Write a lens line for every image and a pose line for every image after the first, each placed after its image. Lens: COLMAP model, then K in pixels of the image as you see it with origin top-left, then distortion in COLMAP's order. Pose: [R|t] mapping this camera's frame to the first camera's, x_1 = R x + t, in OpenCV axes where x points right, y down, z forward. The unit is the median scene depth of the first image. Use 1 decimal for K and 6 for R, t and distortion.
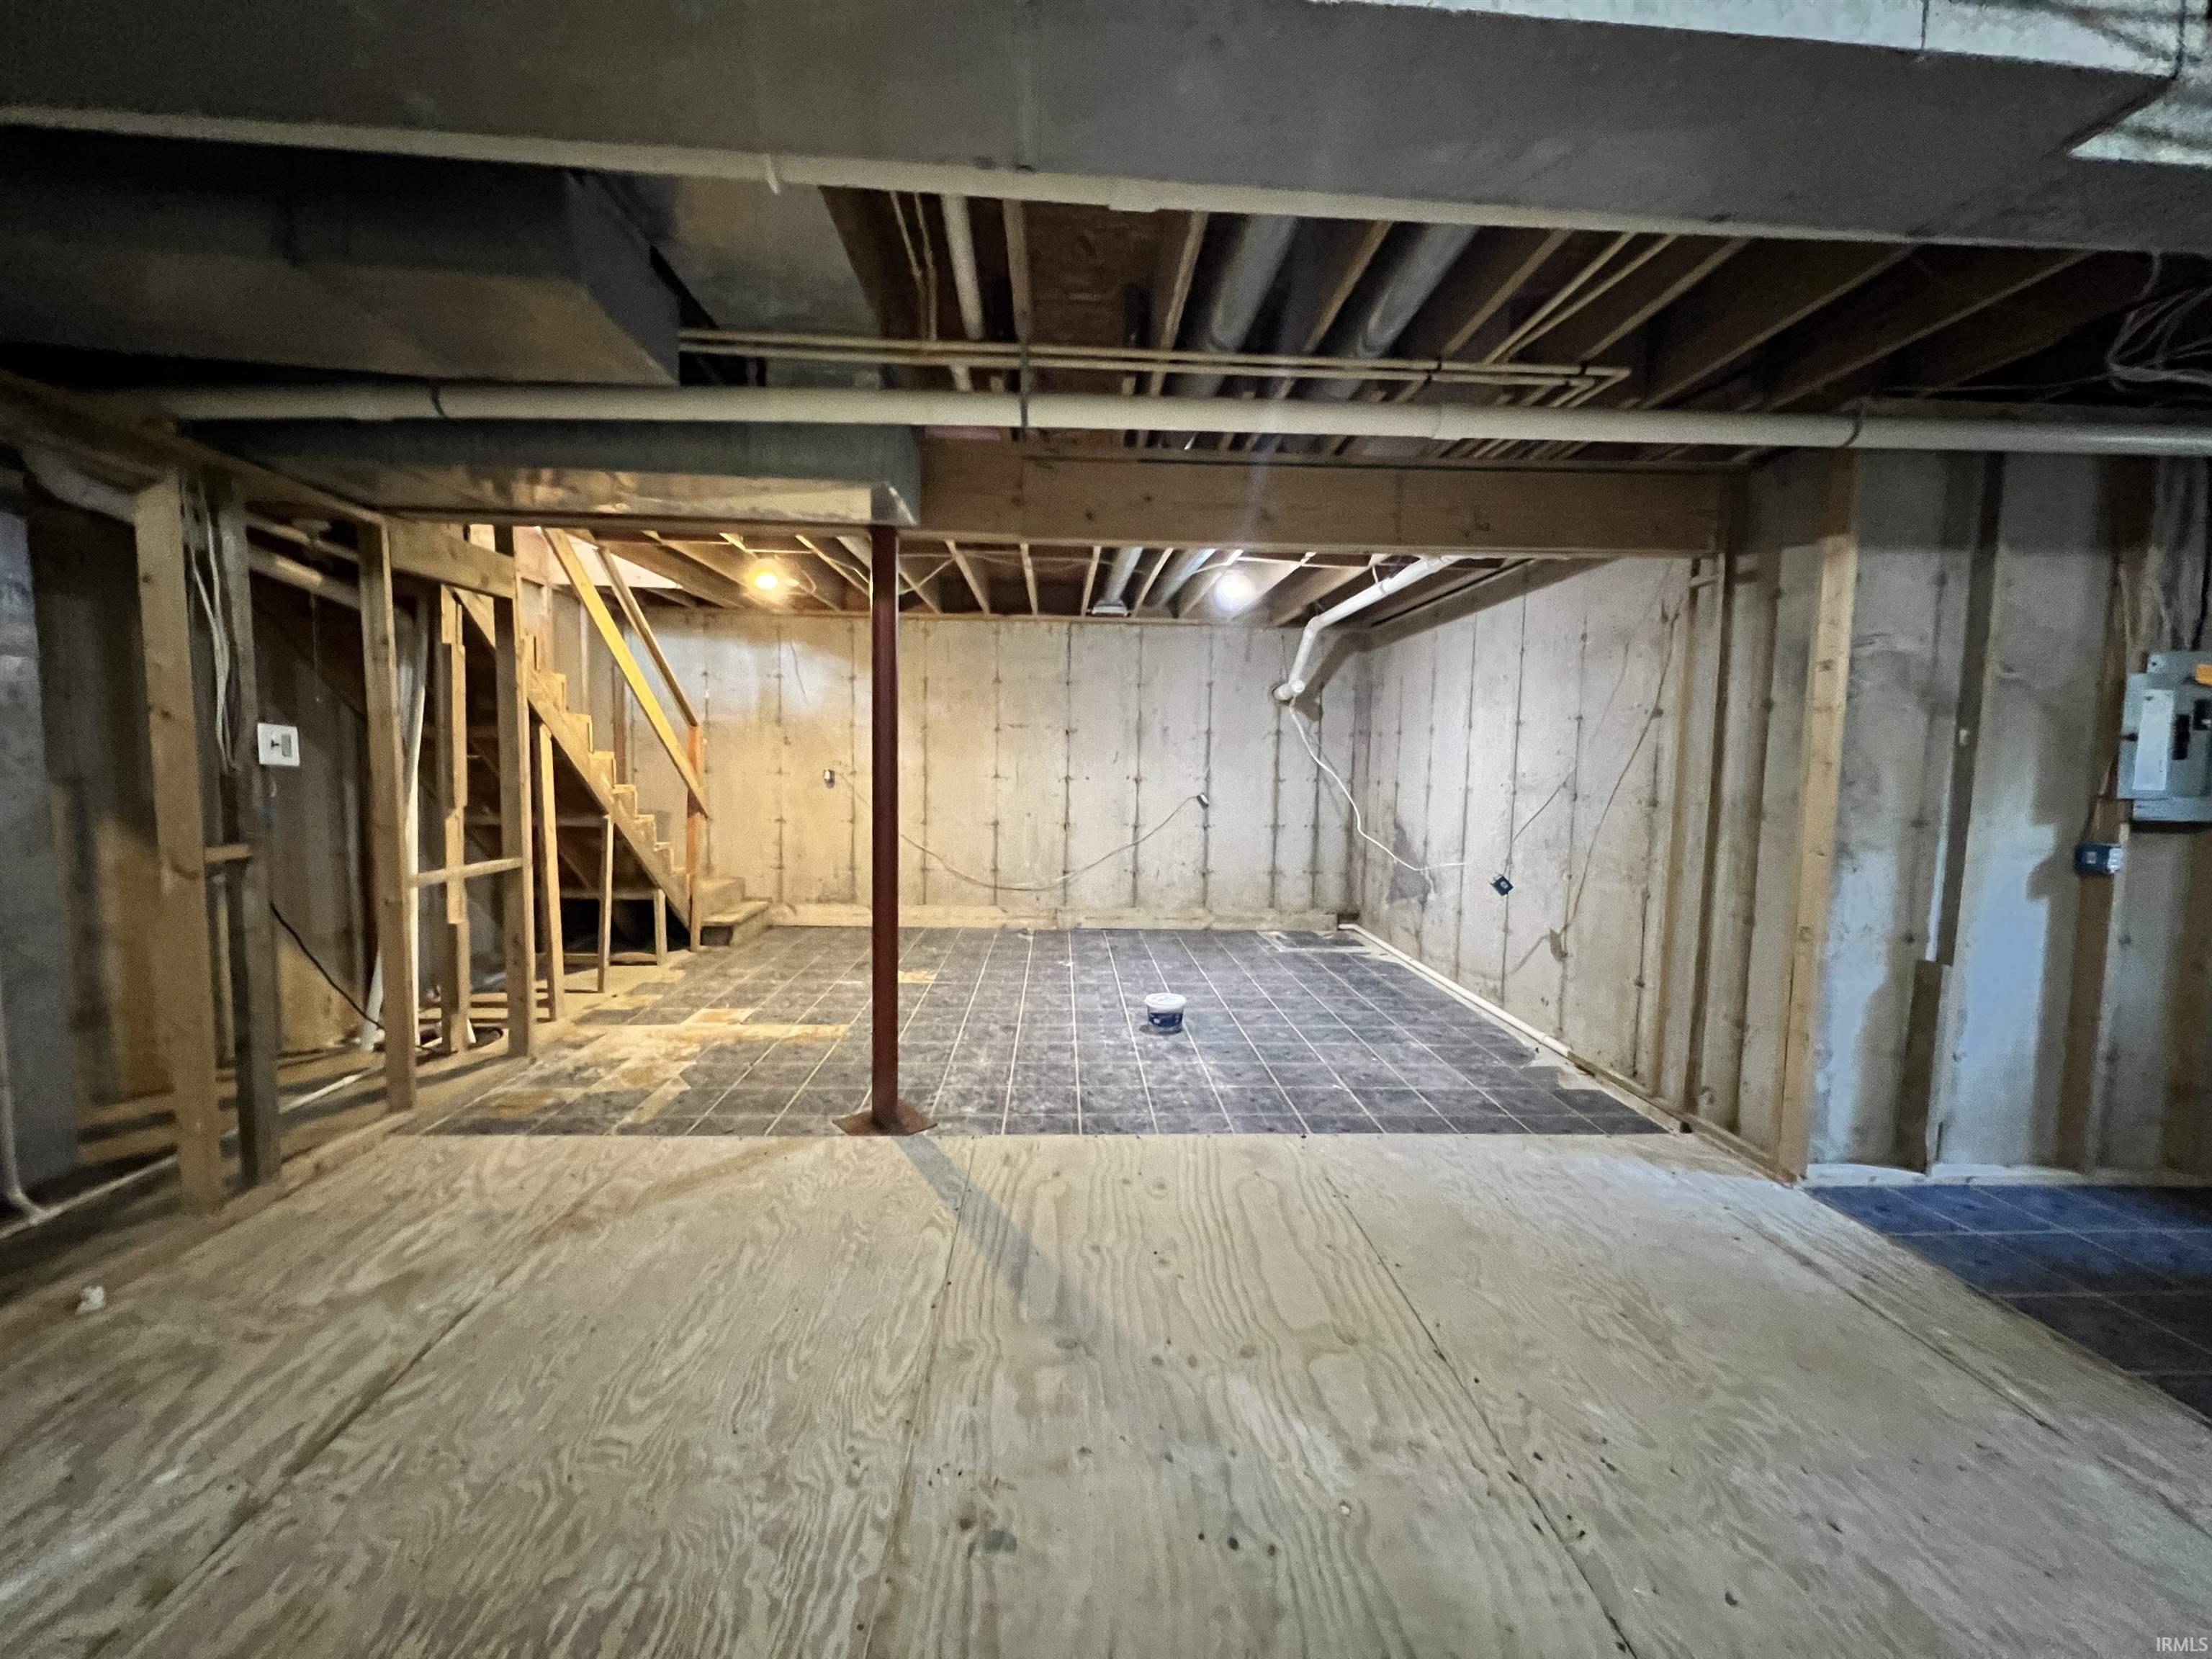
lens RADIAL K [[877.2, 0, 1093.1], [0, 877.2, 824.2], [0, 0, 1]] dist [0.001473, 0.000264]
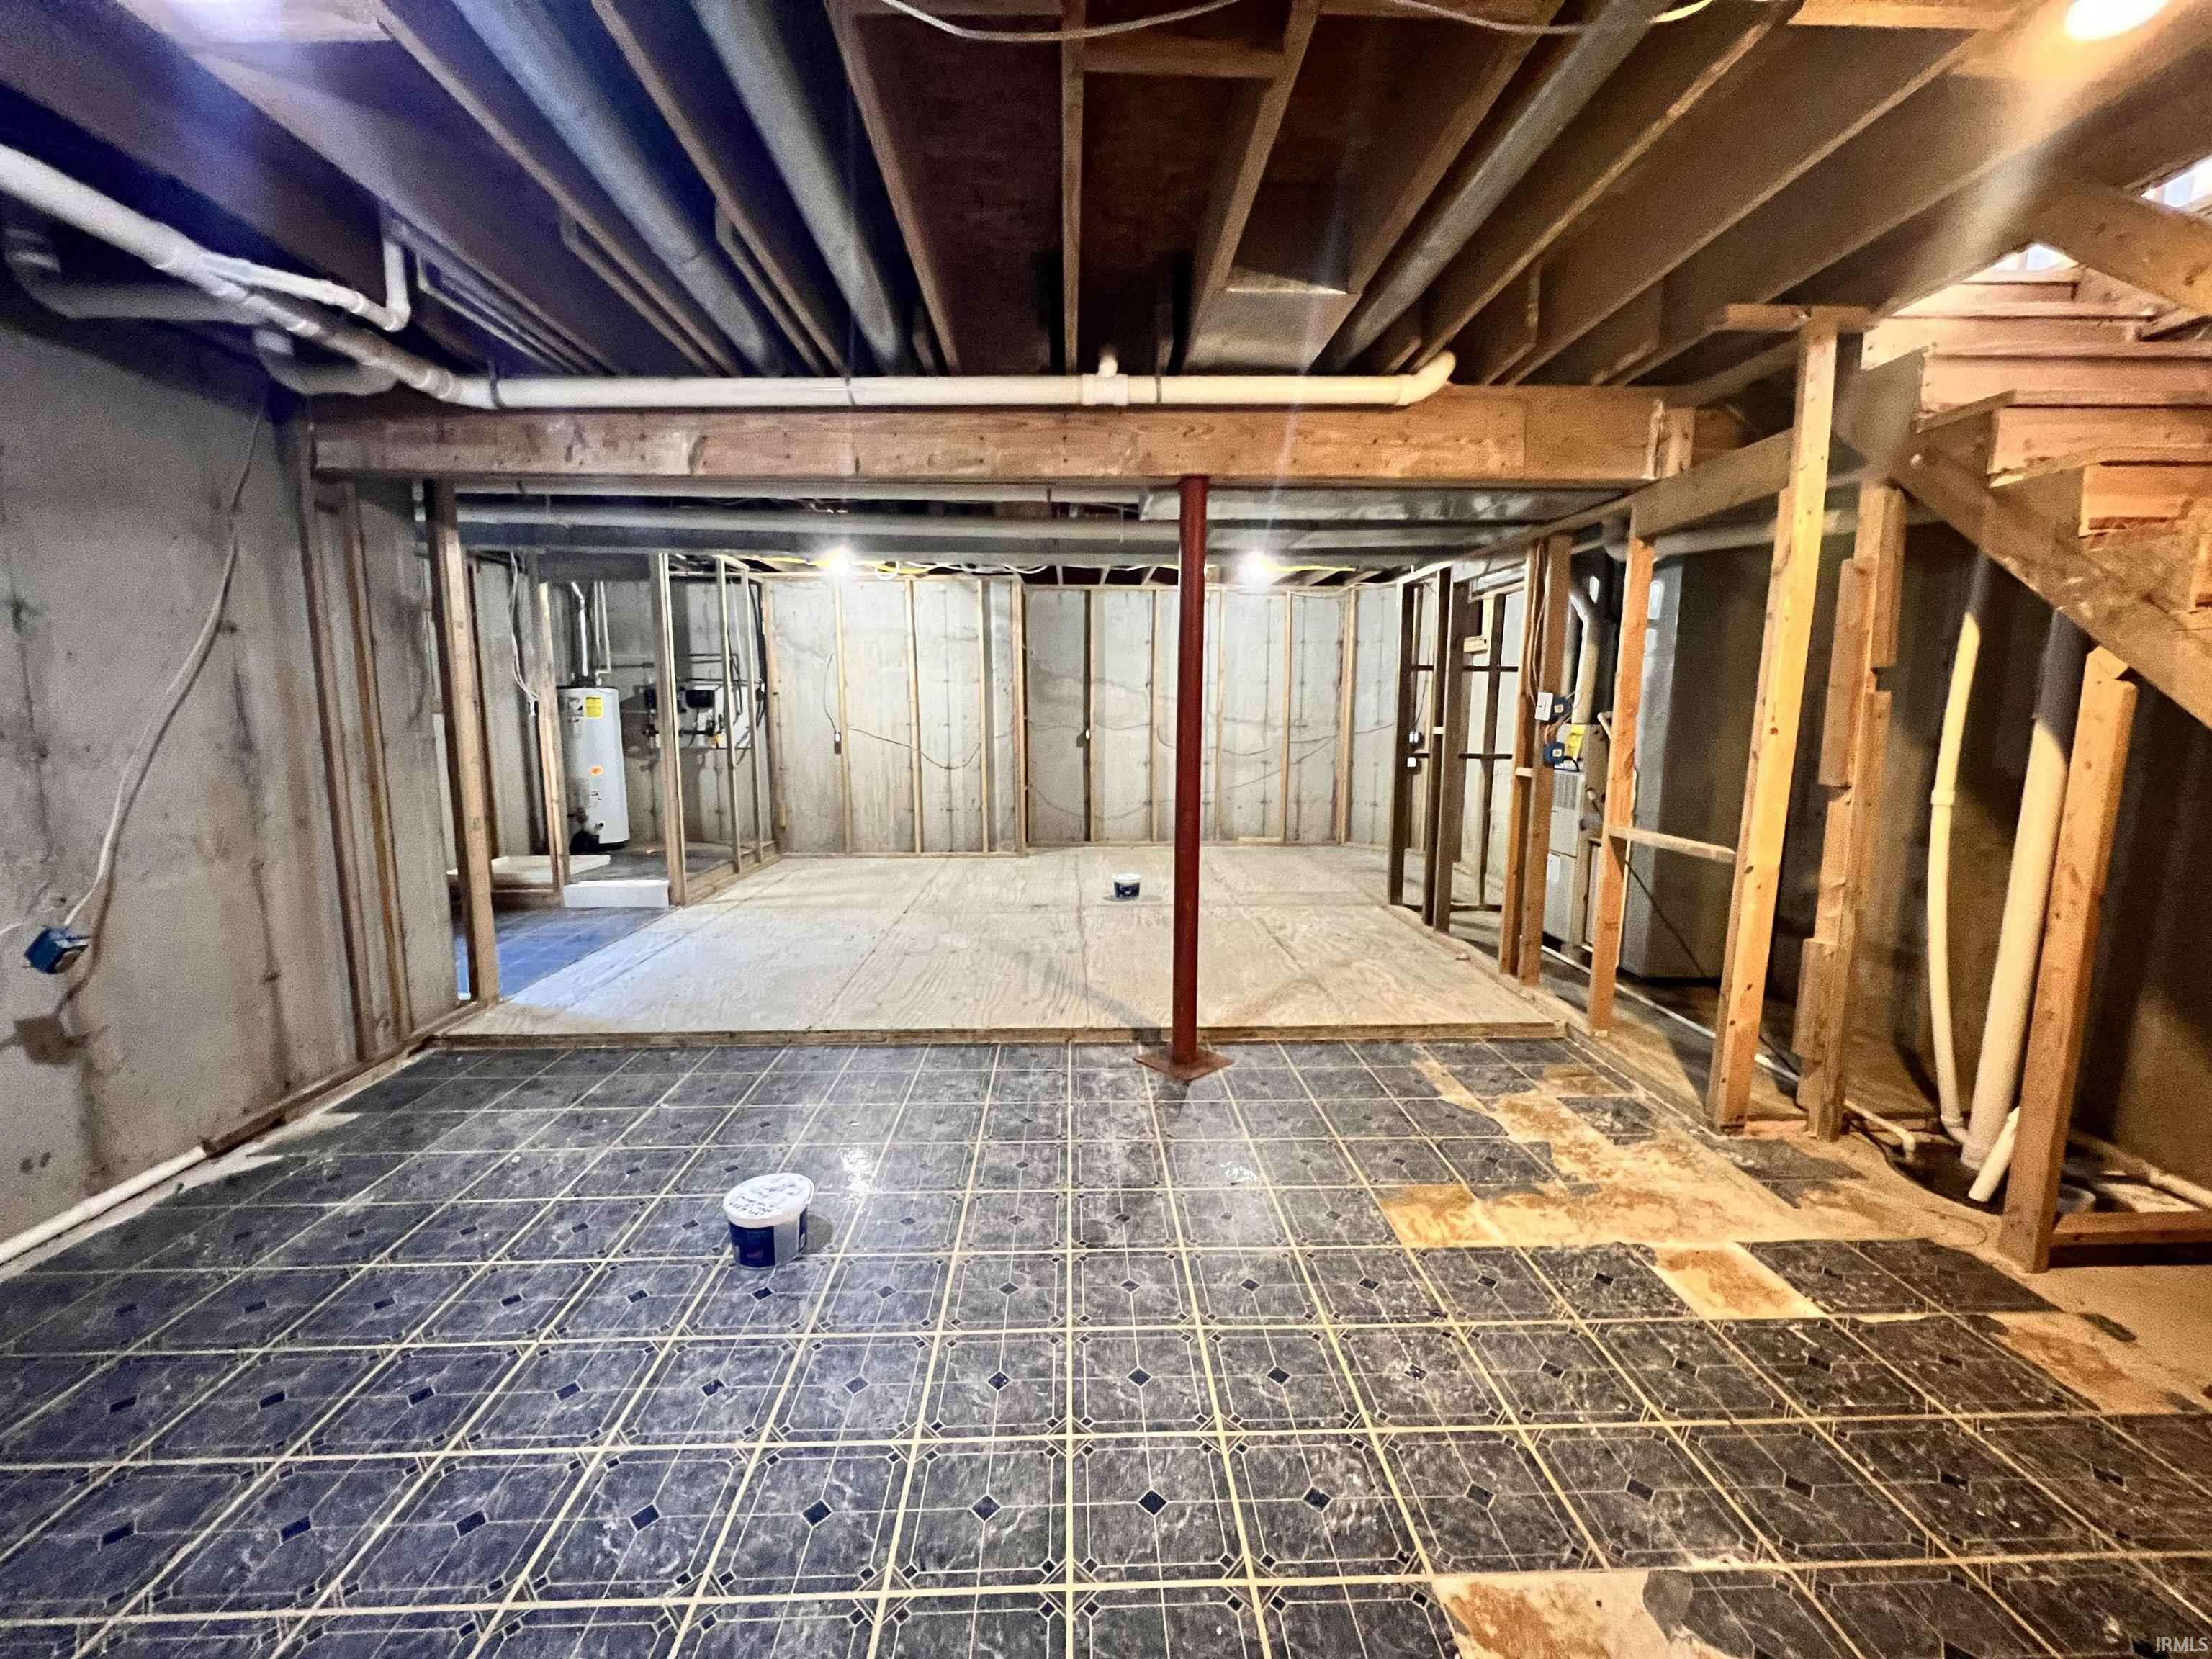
lens RADIAL K [[877.2, 0, 1093.1], [0, 877.2, 824.2], [0, 0, 1]] dist [0.001473, 0.000264]
pose [[-0.999740, -0.021213, 0.008348, -0.111736], [-0.019082, 0.979069, 0.202634, -0.119939], [-0.012472, 0.202422, -0.979219, 1.654516]]
